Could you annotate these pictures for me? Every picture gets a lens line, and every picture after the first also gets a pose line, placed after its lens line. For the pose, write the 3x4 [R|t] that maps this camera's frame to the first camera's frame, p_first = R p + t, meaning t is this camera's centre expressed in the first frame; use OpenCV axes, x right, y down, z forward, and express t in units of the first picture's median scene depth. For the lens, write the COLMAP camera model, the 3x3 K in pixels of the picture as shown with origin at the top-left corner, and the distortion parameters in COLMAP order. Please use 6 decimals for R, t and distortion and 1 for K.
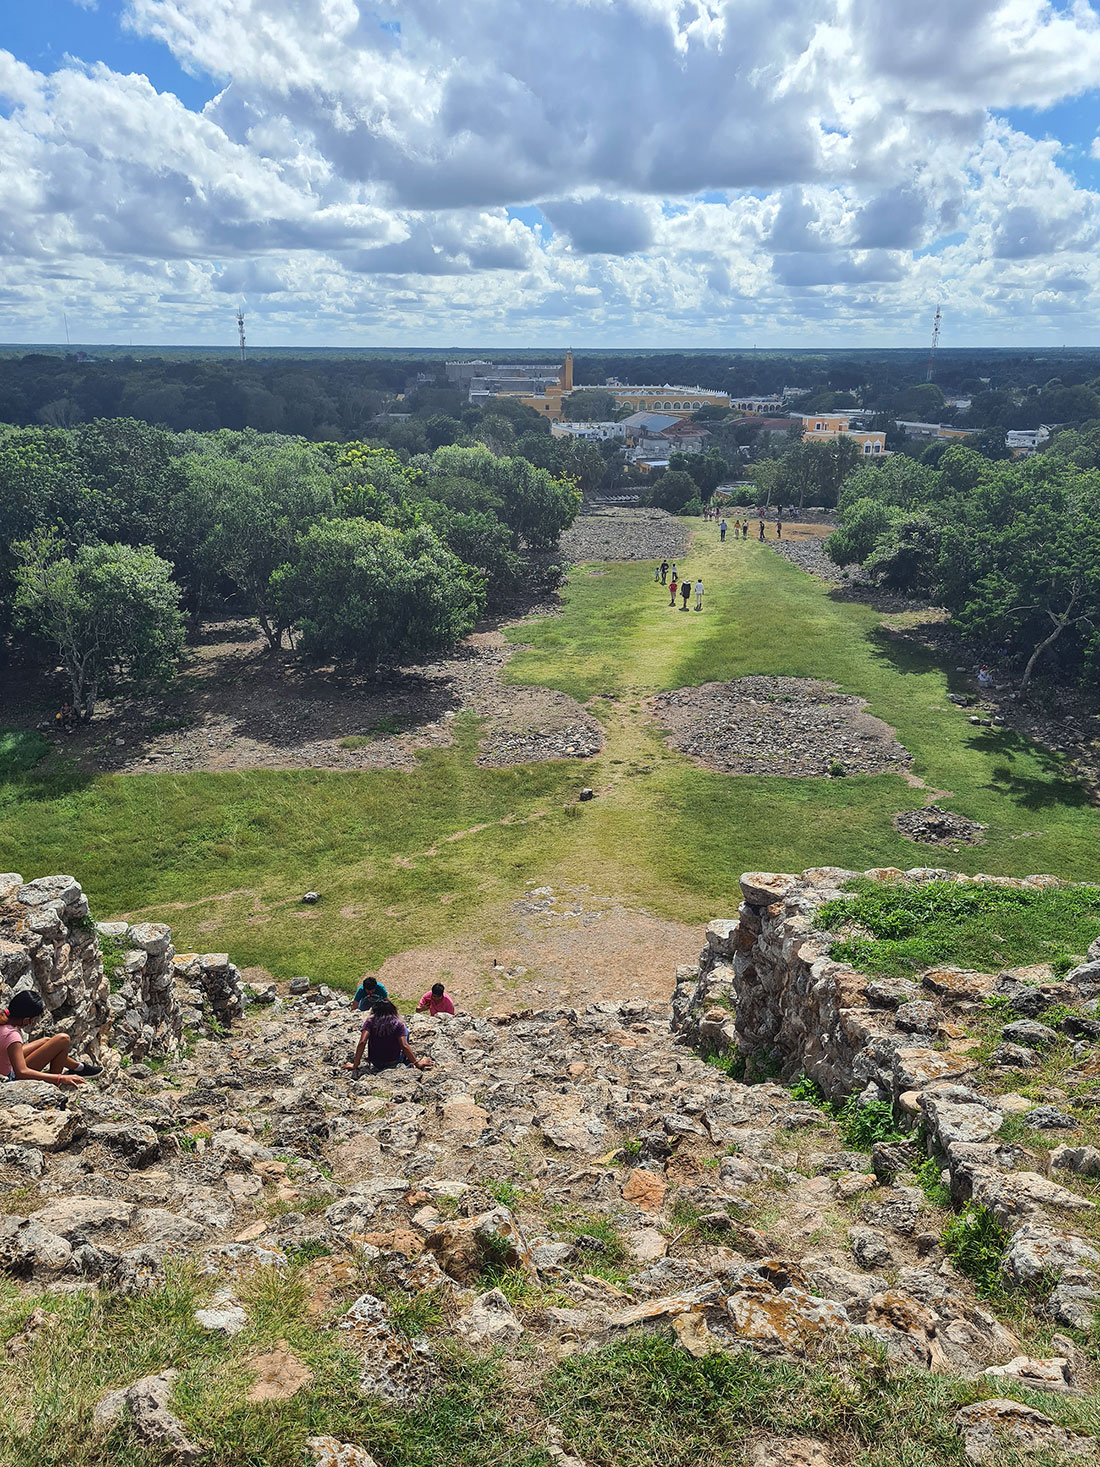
lens RADIAL K [[1120.8, 0, 541.3], [0, 1120.8, 732.1], [0, 0, 1]] dist [0.059355, -0.037774]
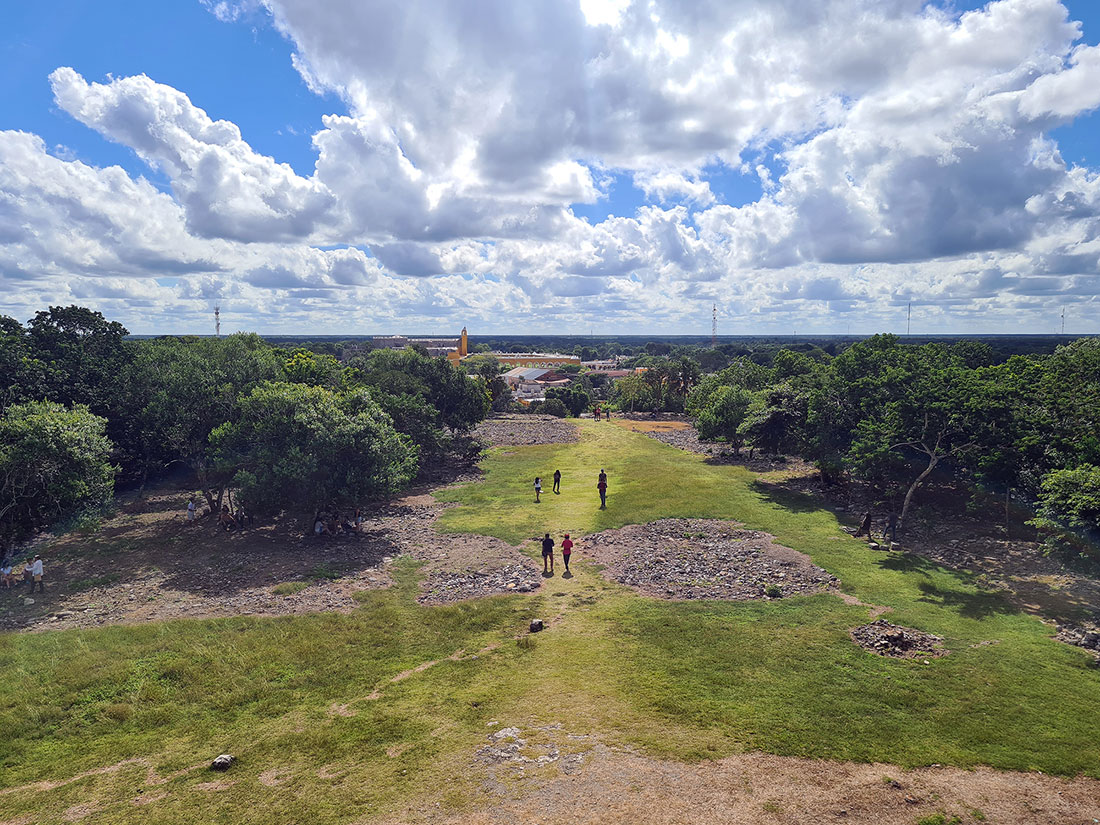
lens RADIAL K [[840.4, 0, 559.6], [0, 840.4, 417.5], [0, 0, 1]] dist [0.059355, -0.037774]
pose [[0.990682, -0.015635, 0.135293, -0.031282], [0.045262, 0.974722, -0.218787, 0.036219], [-0.128452, 0.222872, 0.966348, 0.228620]]
